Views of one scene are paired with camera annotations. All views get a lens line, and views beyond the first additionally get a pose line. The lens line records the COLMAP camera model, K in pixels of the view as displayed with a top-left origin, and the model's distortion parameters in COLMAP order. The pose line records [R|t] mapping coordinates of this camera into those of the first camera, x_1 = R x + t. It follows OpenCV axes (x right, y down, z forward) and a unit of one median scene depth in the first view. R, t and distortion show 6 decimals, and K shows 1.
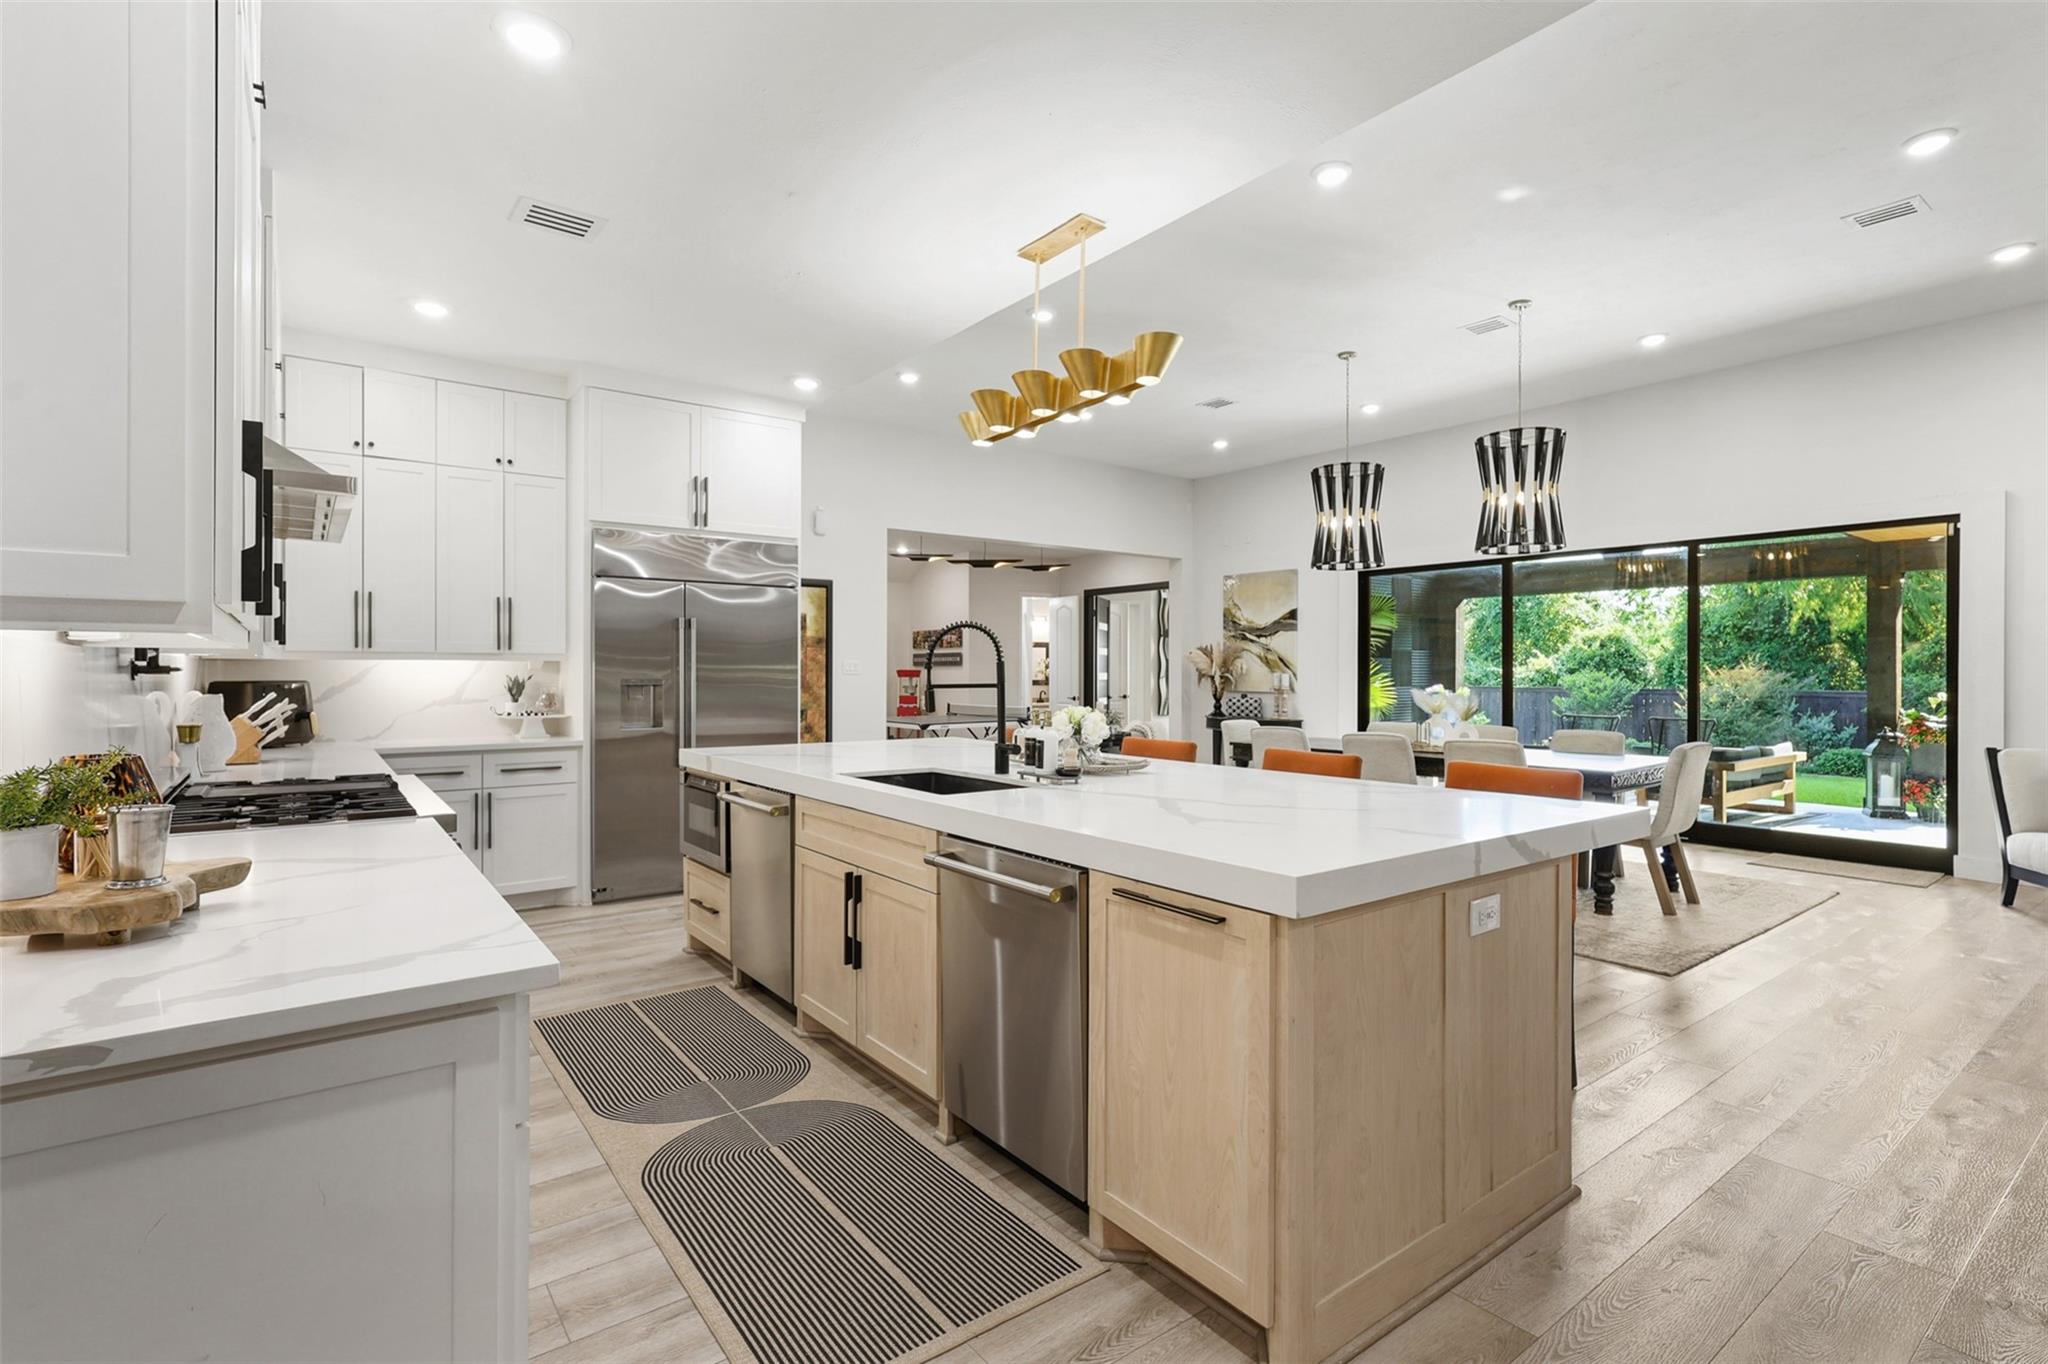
lens RADIAL K [[962.9, 0, 1017.8], [0, 962.9, 674.7], [0, 0, 1]] dist [0.001609, 0.001919]
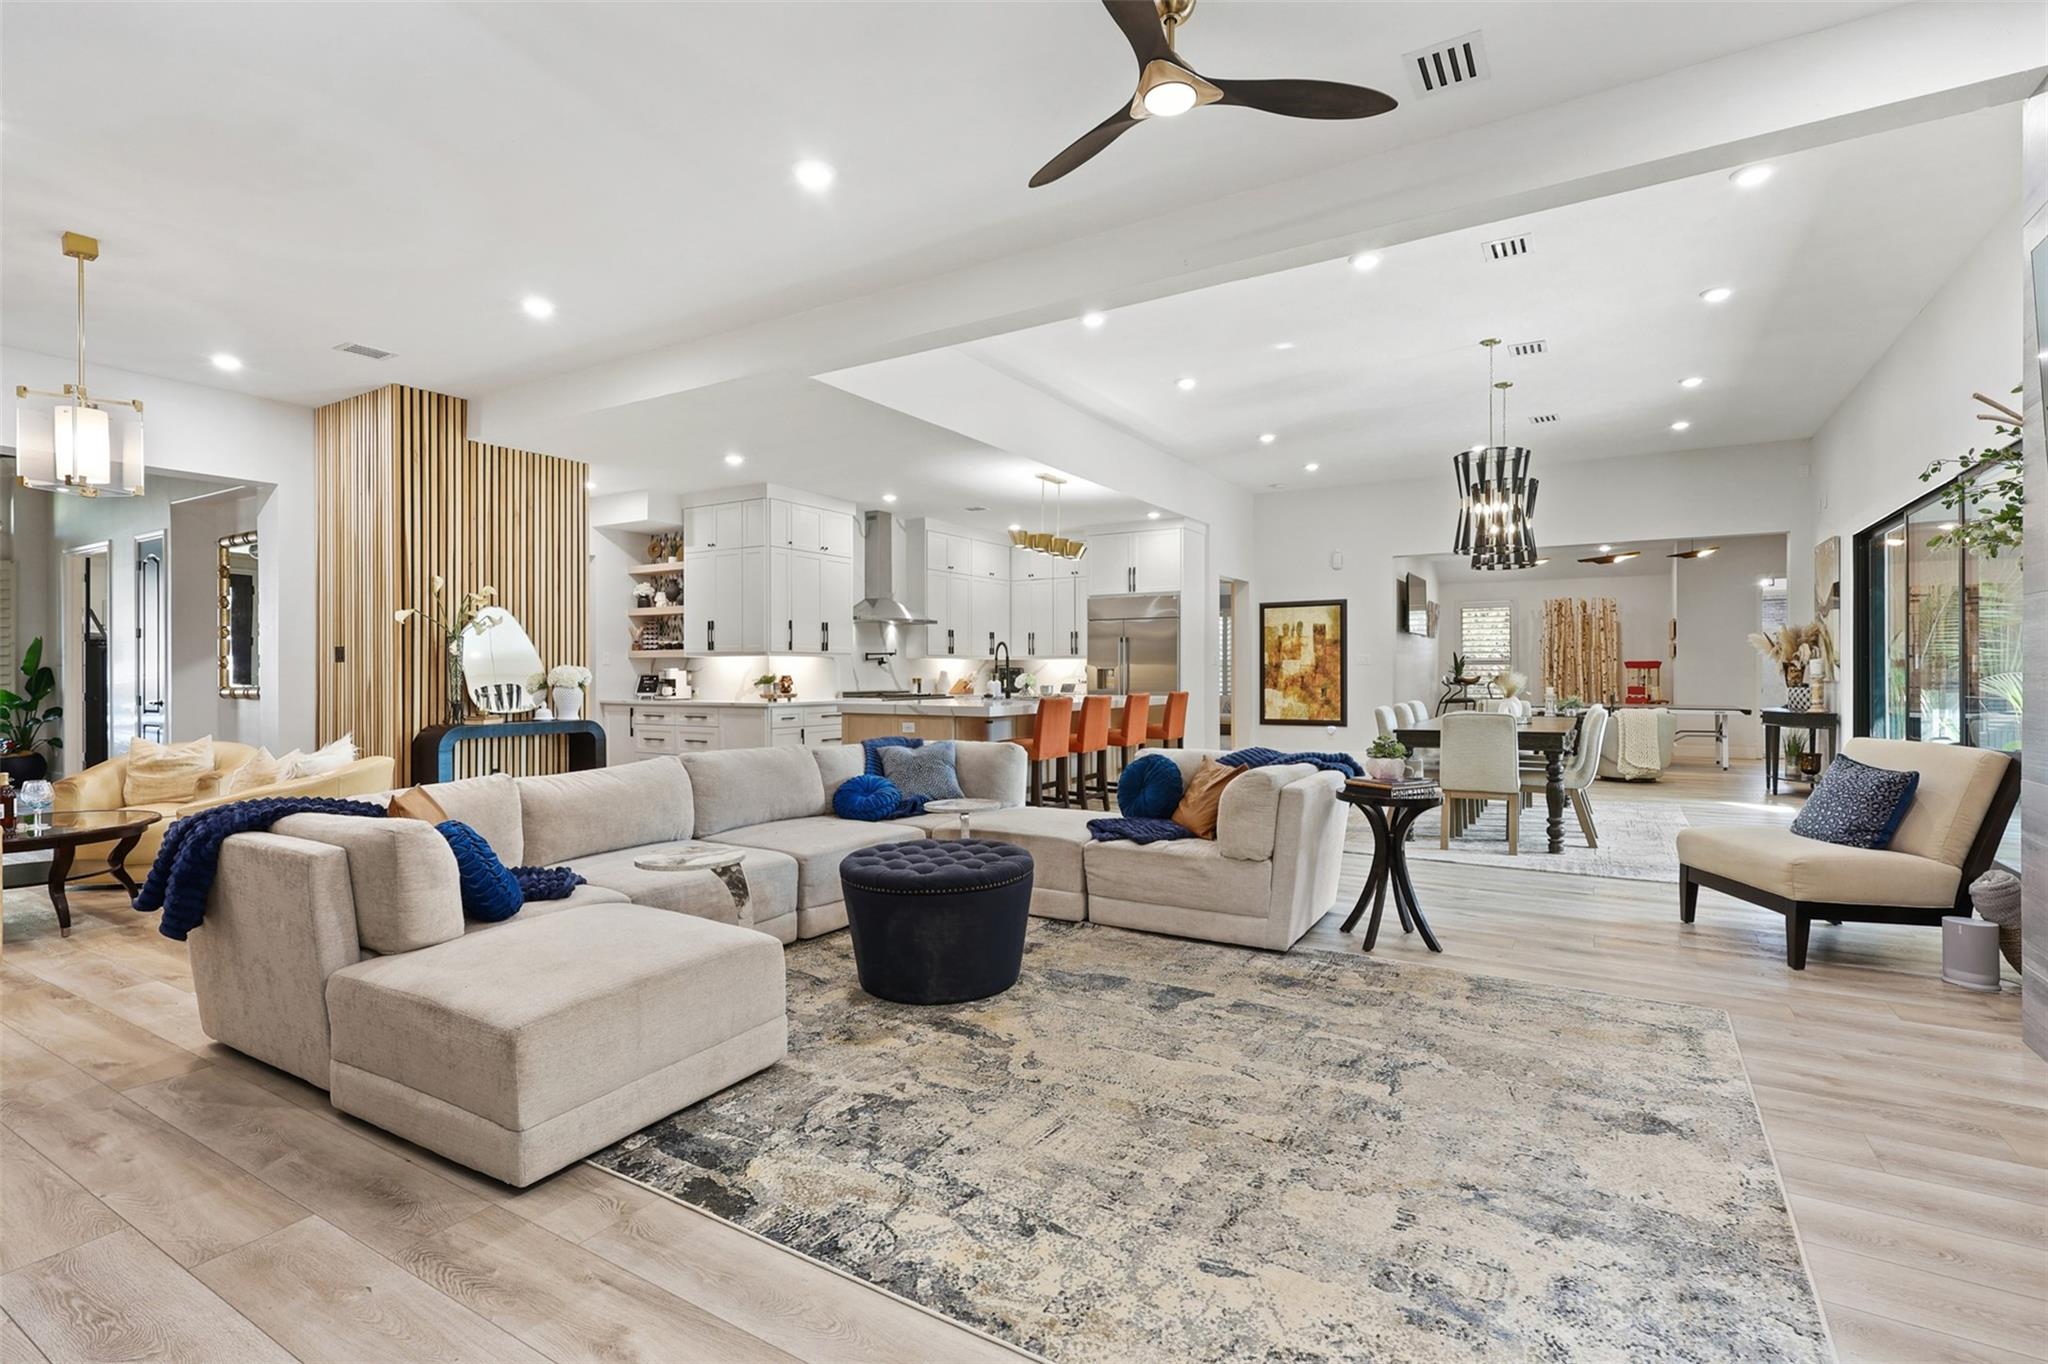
lens RADIAL K [[962.9, 0, 1028.4], [0, 962.9, 672.7], [0, 0, 1]] dist [0.001609, 0.001919]
pose [[0.365277, -0.001881, -0.930897, 1.528929], [0.000271, 0.999998, -0.001914, 0.022186], [0.930899, 0.000447, 0.365277, 0.052472]]
